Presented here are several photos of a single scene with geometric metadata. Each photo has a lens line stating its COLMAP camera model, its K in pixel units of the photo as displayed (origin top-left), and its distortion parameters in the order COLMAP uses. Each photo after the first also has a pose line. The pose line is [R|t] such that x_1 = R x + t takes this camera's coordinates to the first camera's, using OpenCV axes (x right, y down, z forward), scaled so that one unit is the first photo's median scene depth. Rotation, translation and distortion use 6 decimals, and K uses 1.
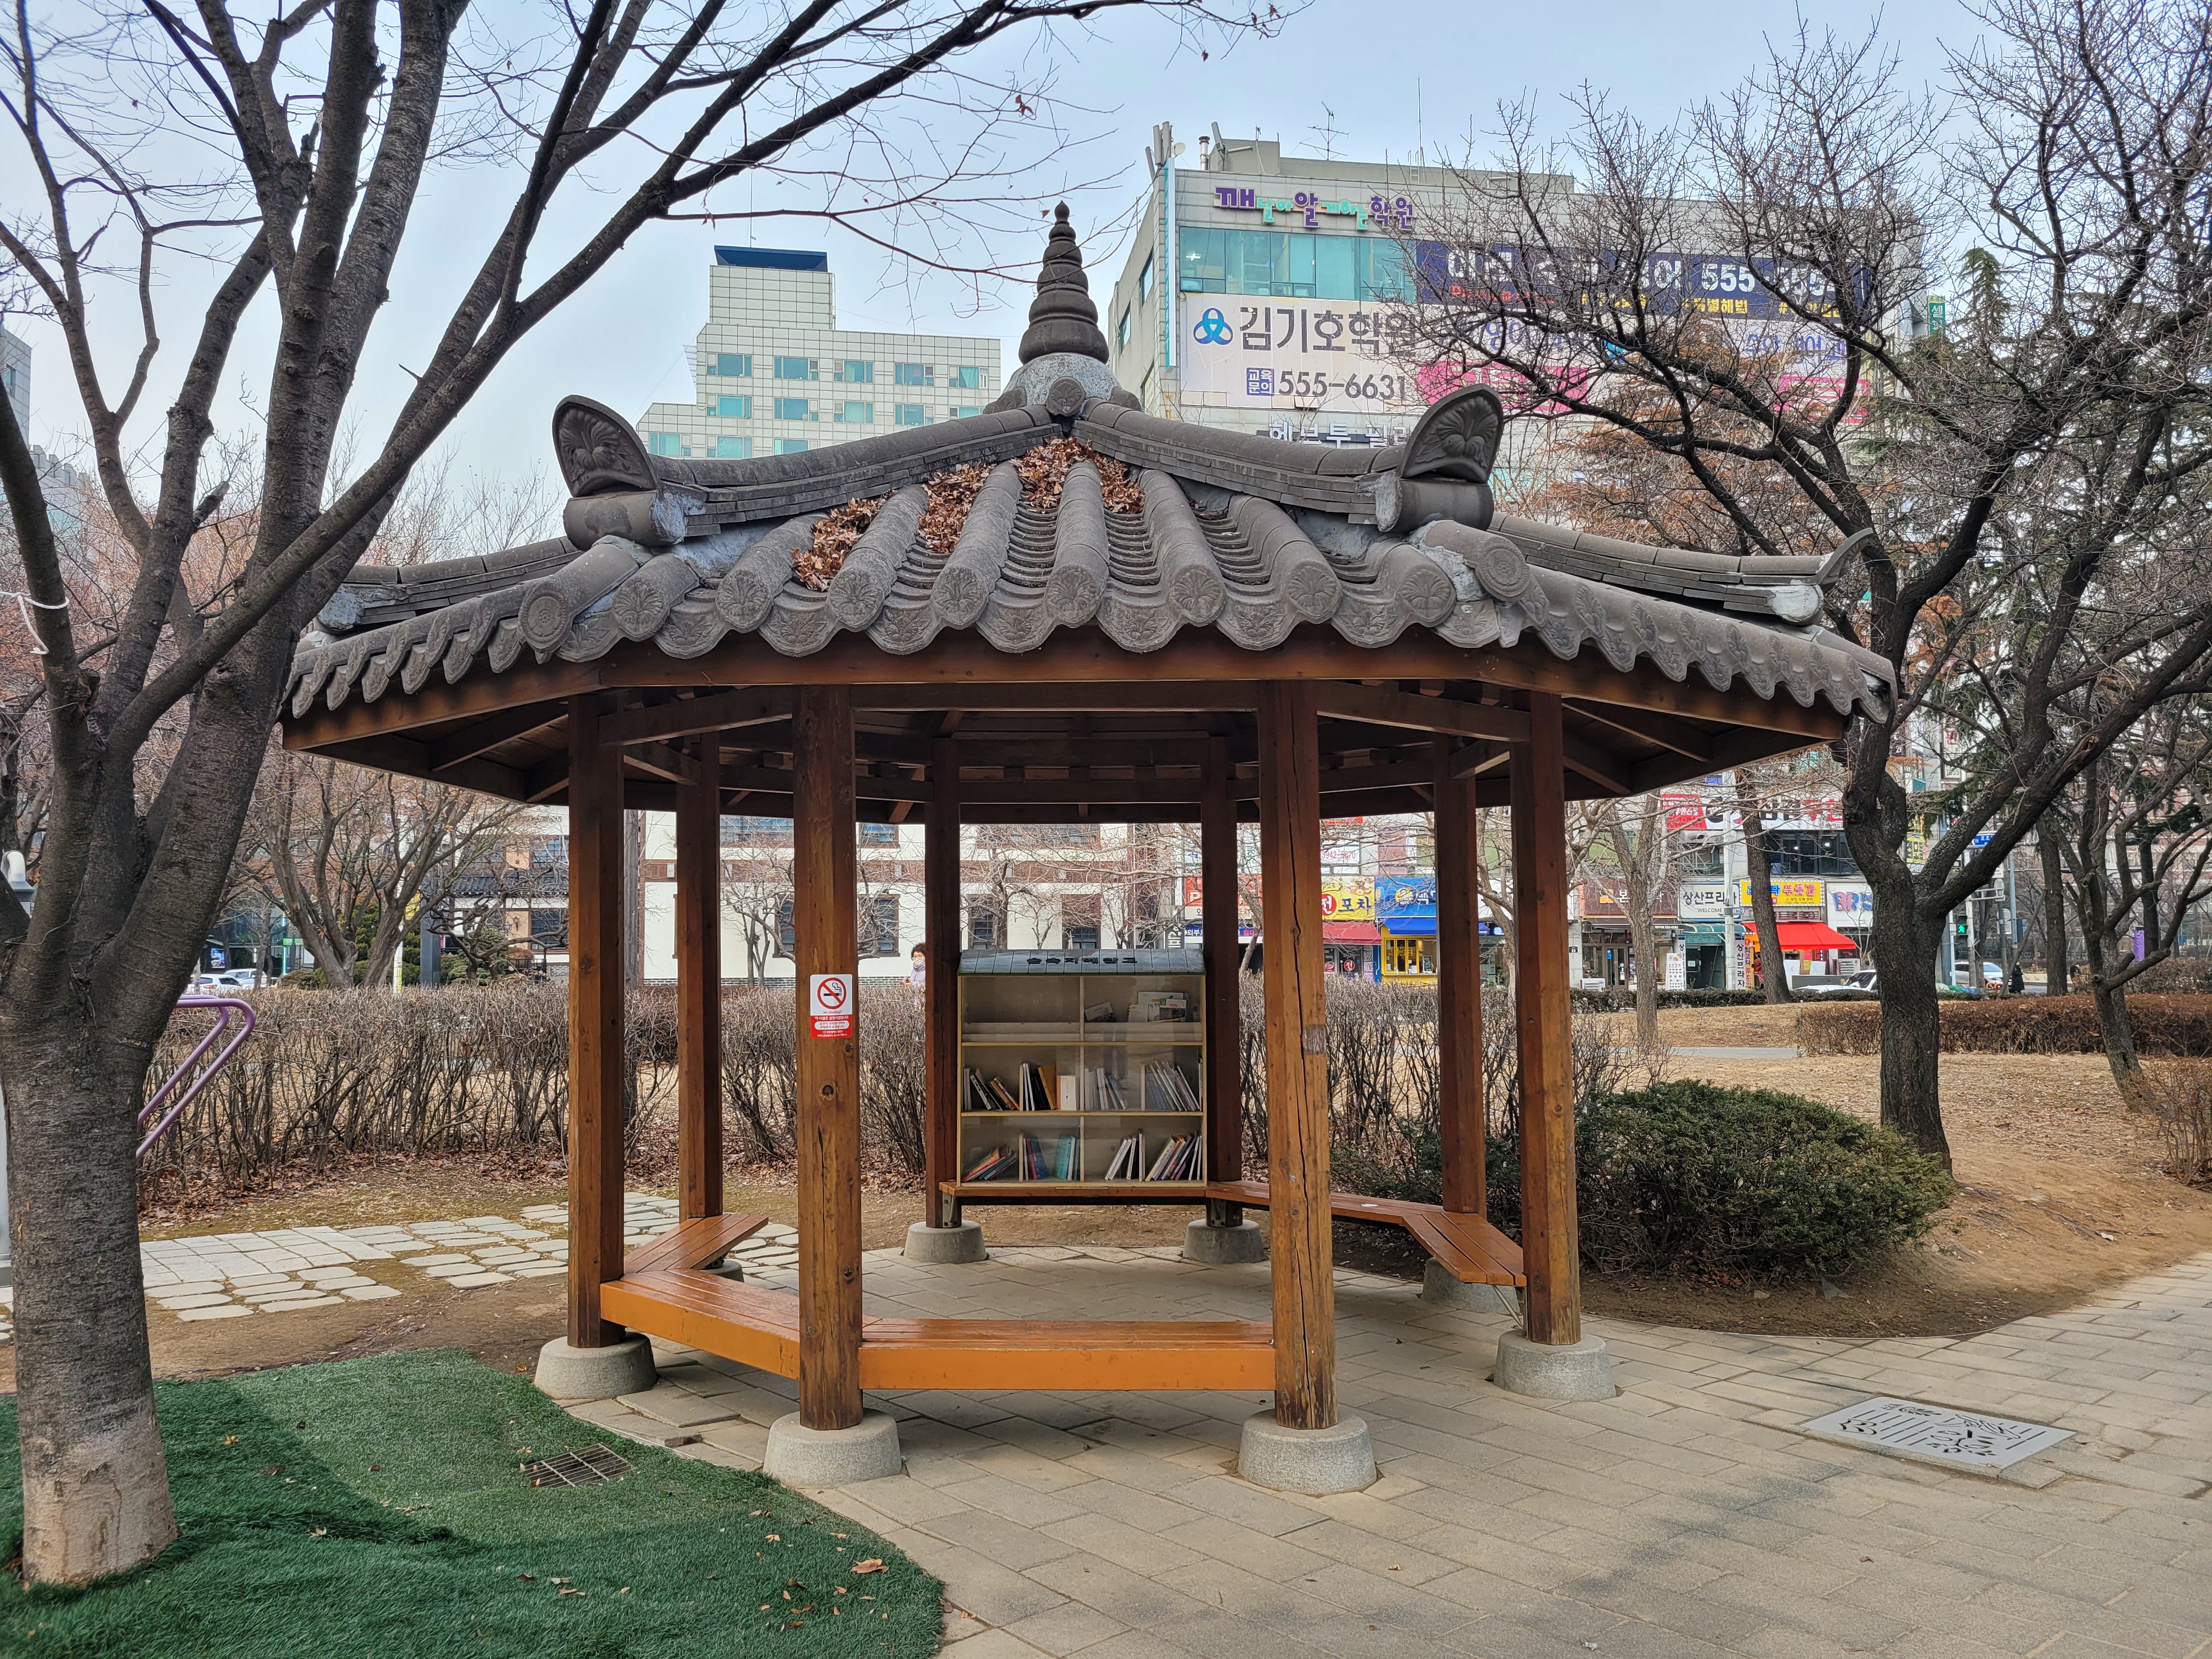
lens RADIAL K [[1834.1, 0, 1106.0], [0, 1834.1, 829.5], [0, 0, 1]] dist [-0.000223, -0.000126]
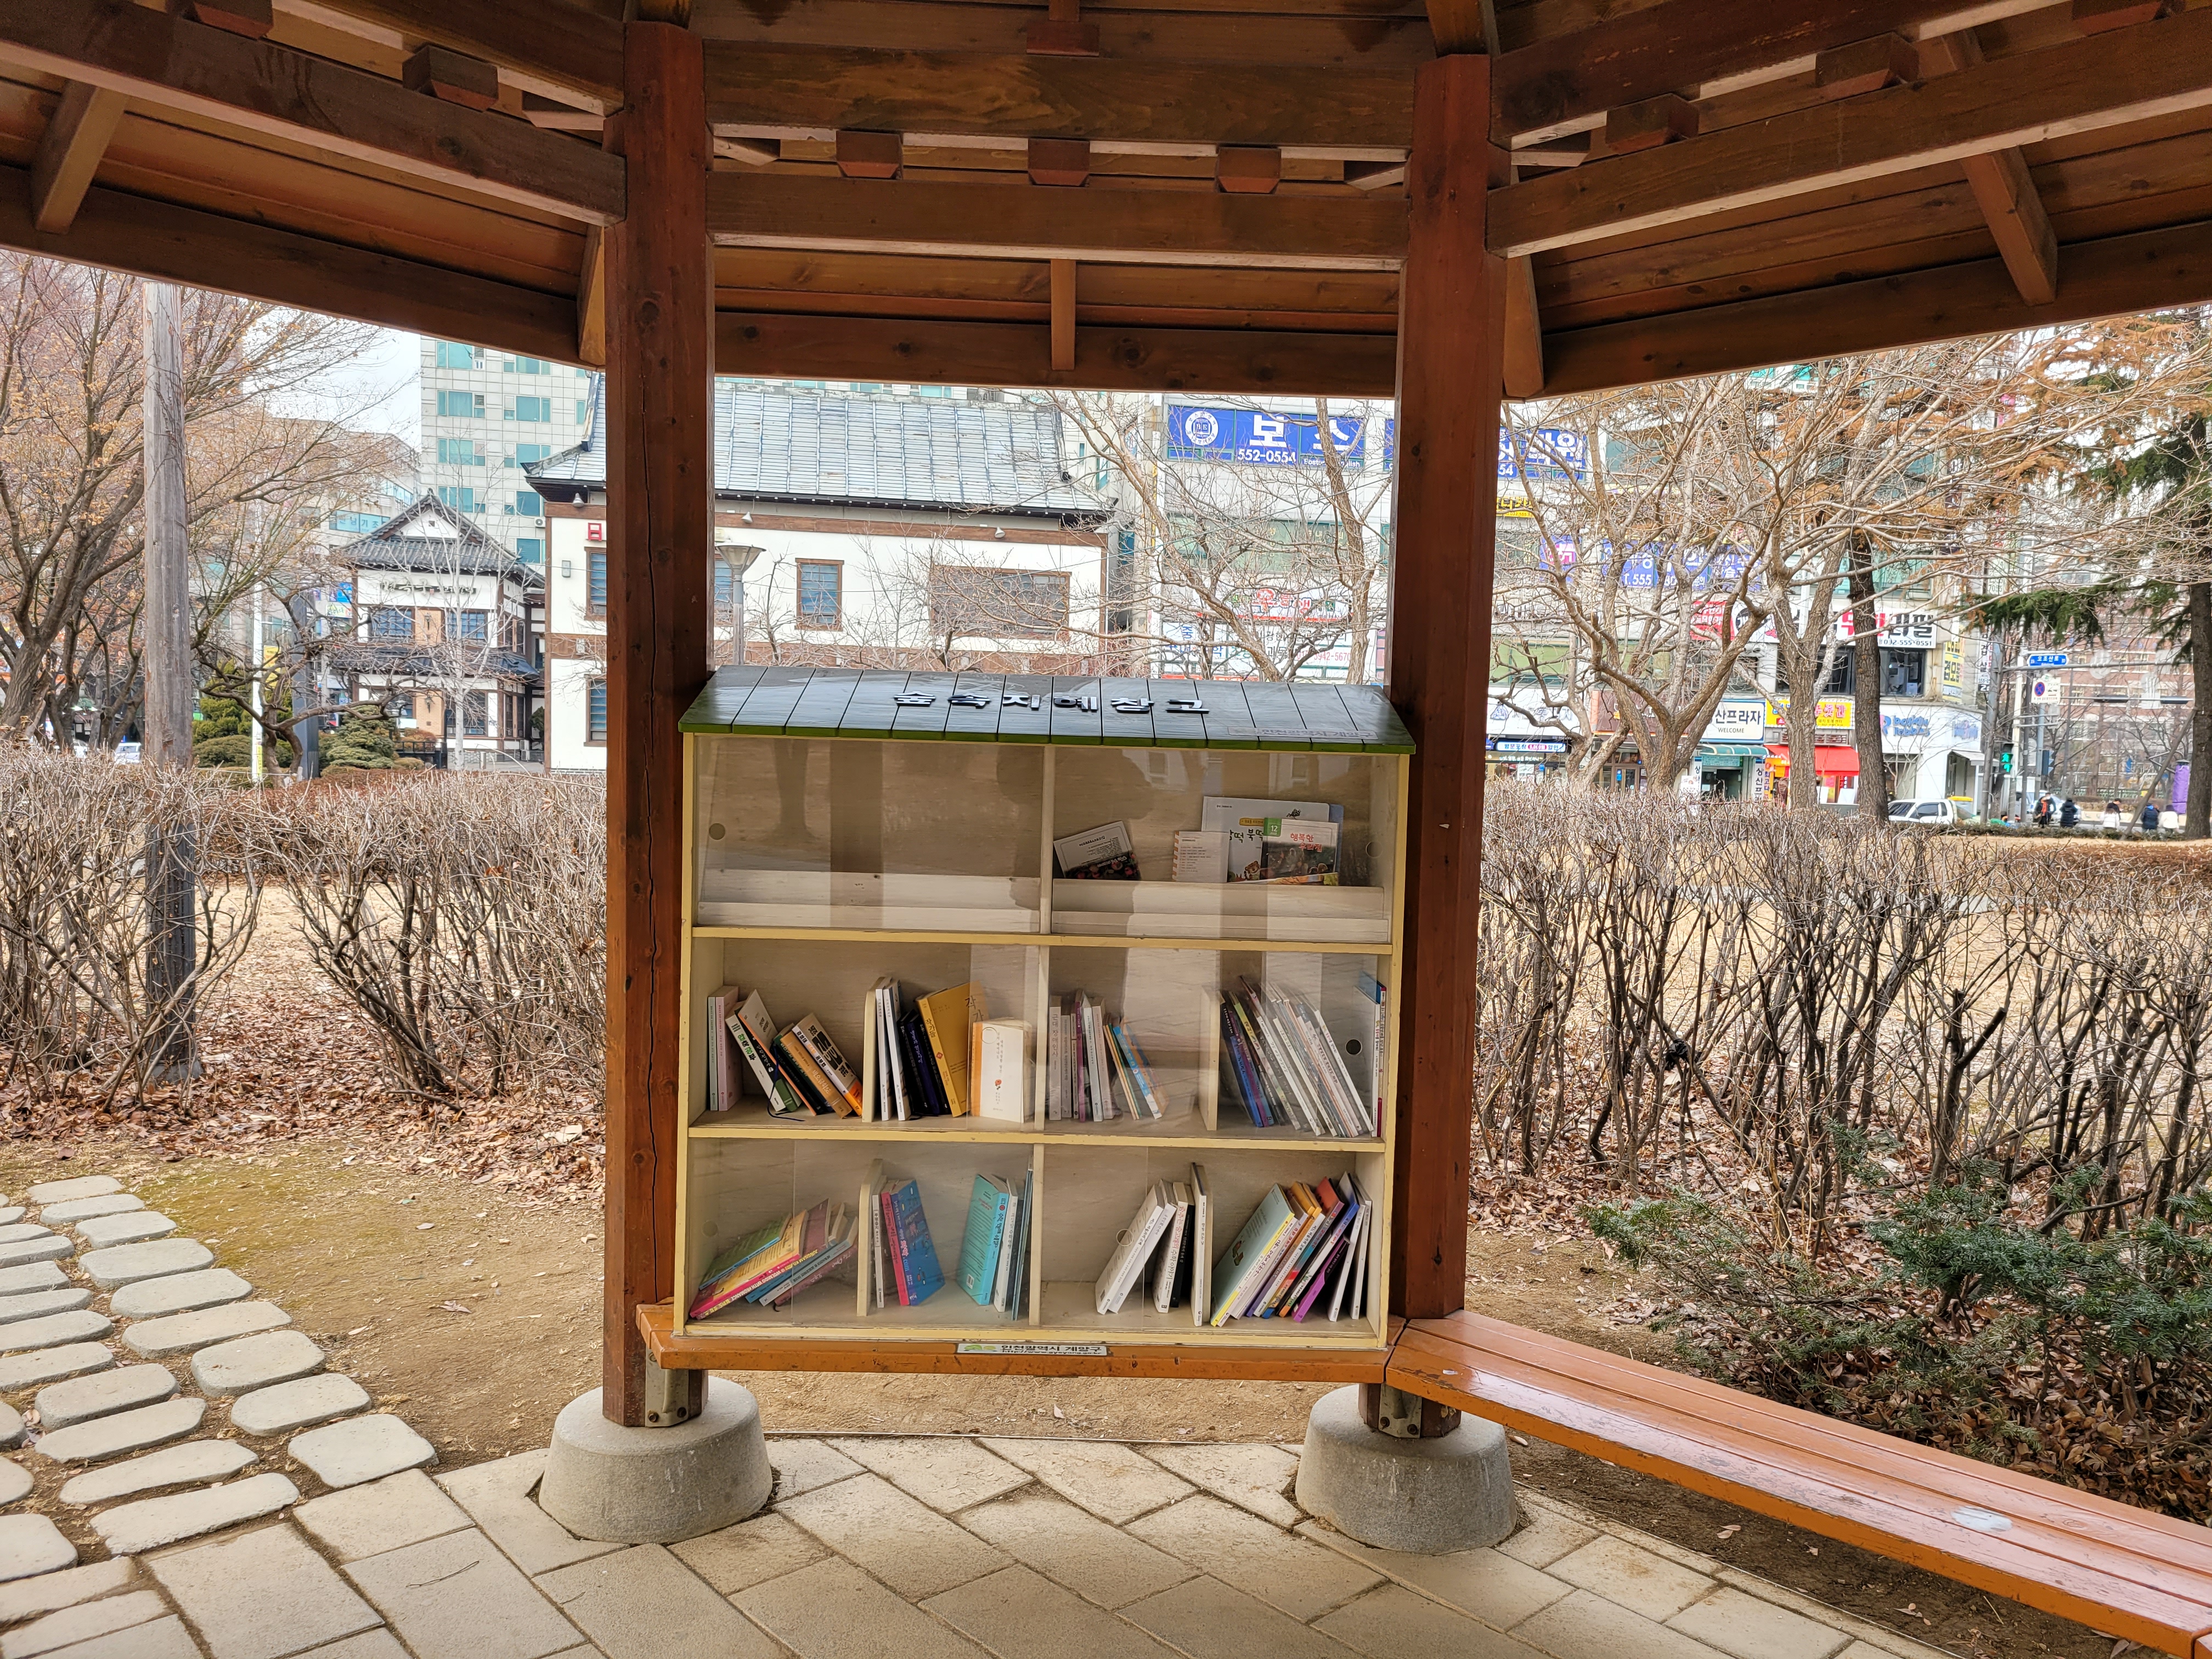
lens RADIAL K [[1637.0, 0, 1106.0], [0, 1637.0, 829.5], [0, 0, 1]] dist [0.000141, 0.000104]
pose [[0.999292, 0.030464, 0.022097, -0.008665], [-0.032641, 0.993833, 0.105970, 0.062206], [-0.018733, -0.106616, 0.994124, 0.686370]]
